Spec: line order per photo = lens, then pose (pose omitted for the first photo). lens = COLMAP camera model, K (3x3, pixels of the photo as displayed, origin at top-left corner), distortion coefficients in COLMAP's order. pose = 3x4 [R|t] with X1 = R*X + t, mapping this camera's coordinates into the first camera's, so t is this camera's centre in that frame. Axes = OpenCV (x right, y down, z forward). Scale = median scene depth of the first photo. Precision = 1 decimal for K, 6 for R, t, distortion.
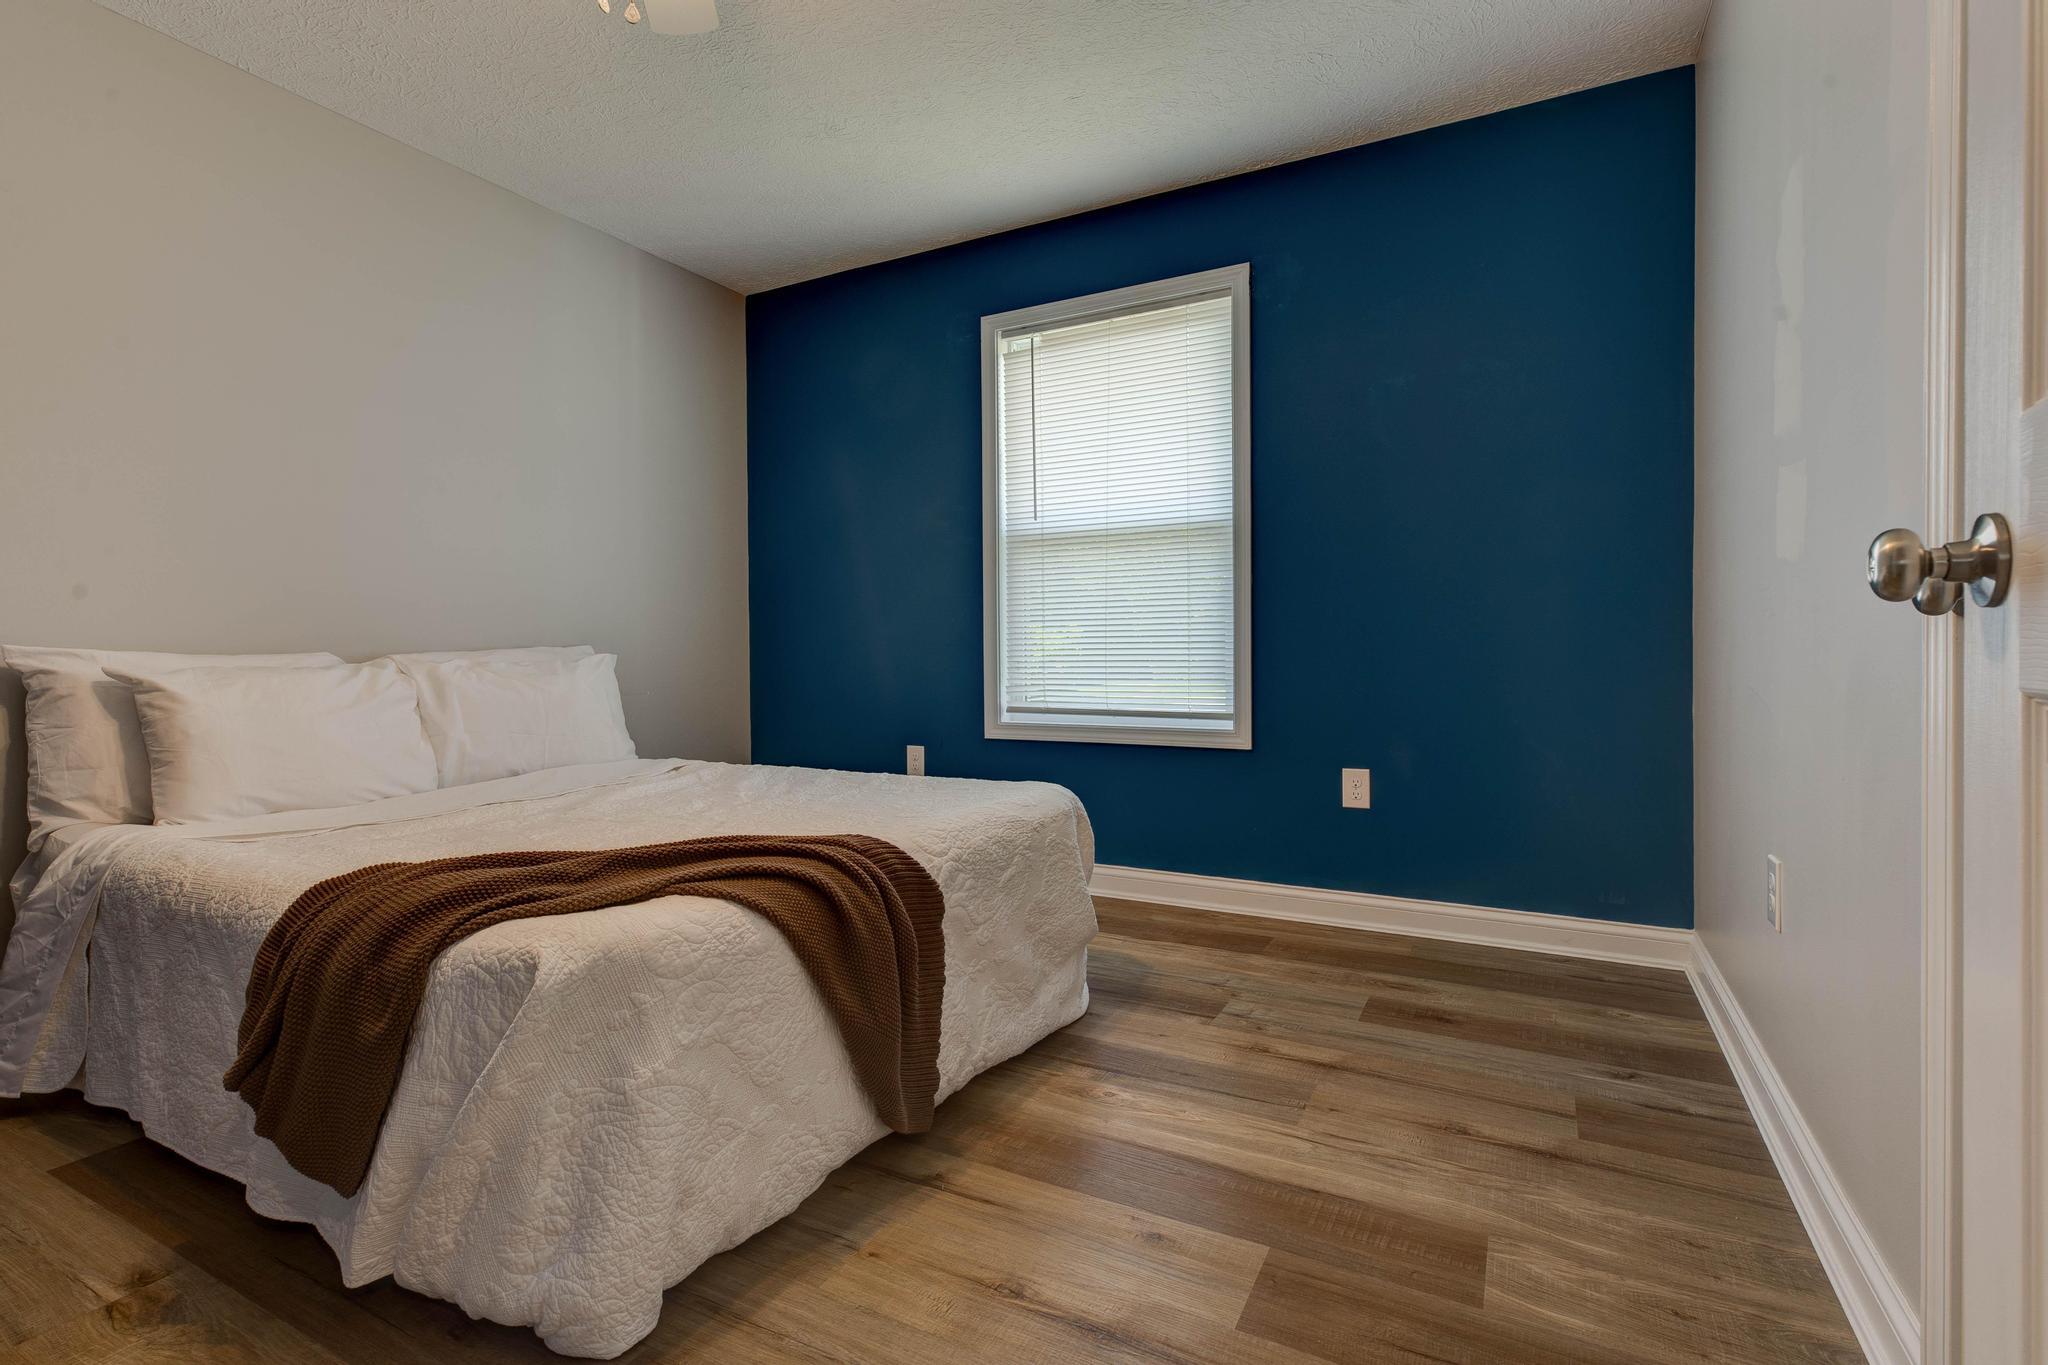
lens RADIAL K [[948.1, 0, 1008.6], [0, 948.1, 679.9], [0, 0, 1]] dist [0.009354, -0.001863]
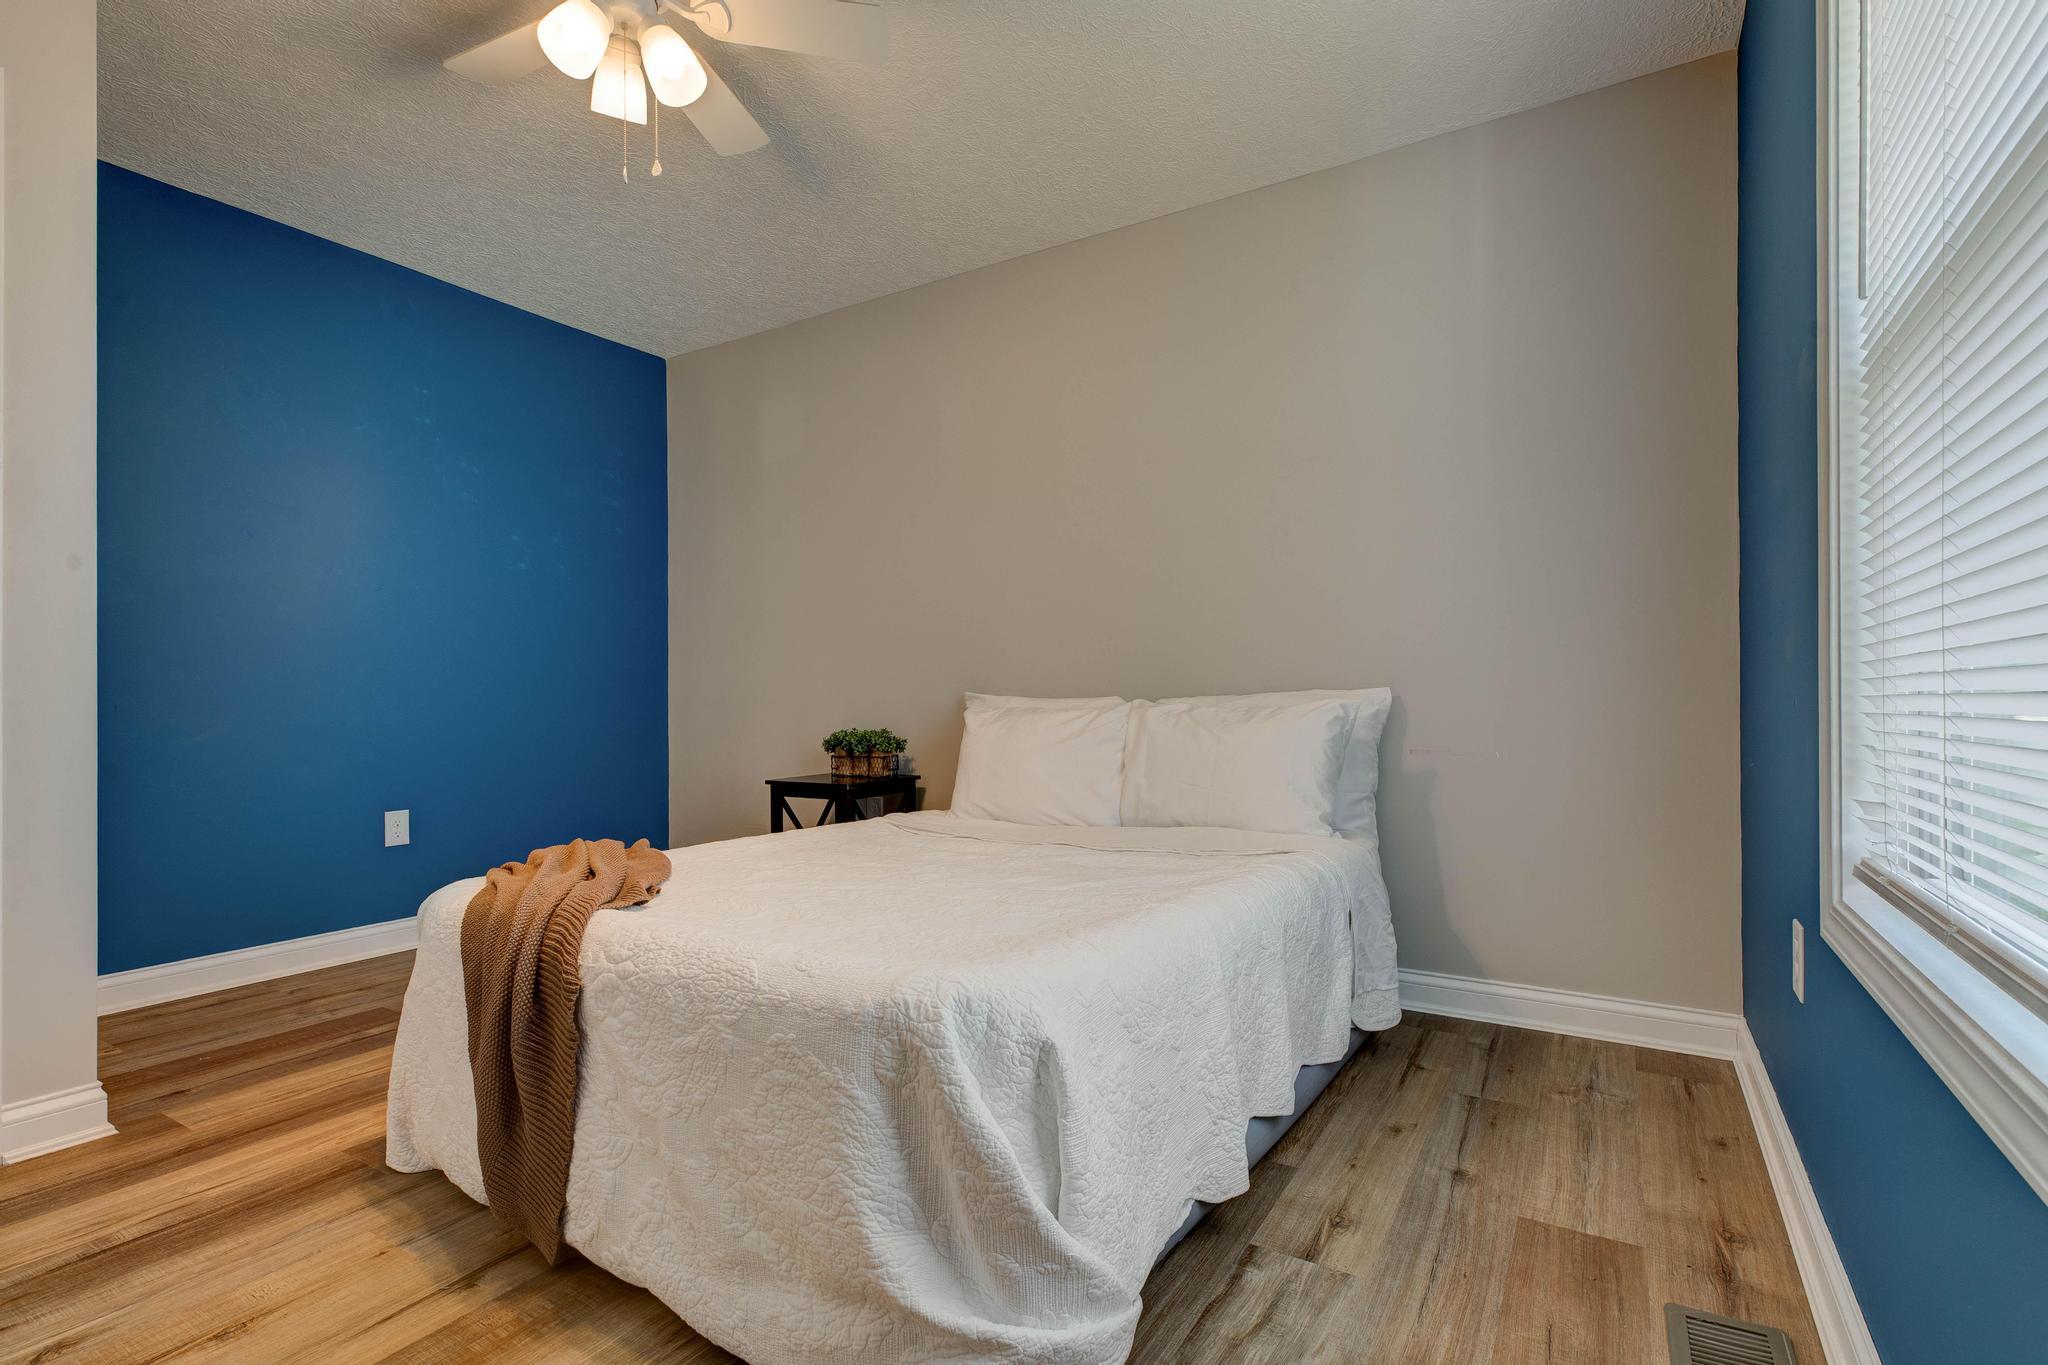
lens RADIAL K [[948.1, 0, 1006.5], [0, 948.1, 686.7], [0, 0, 1]] dist [0.009354, -0.001863]
pose [[-0.070223, -0.013019, -0.997446, 0.686313], [-0.008993, 0.999882, -0.012417, -0.042169], [0.997491, 0.008098, -0.070332, 1.324315]]
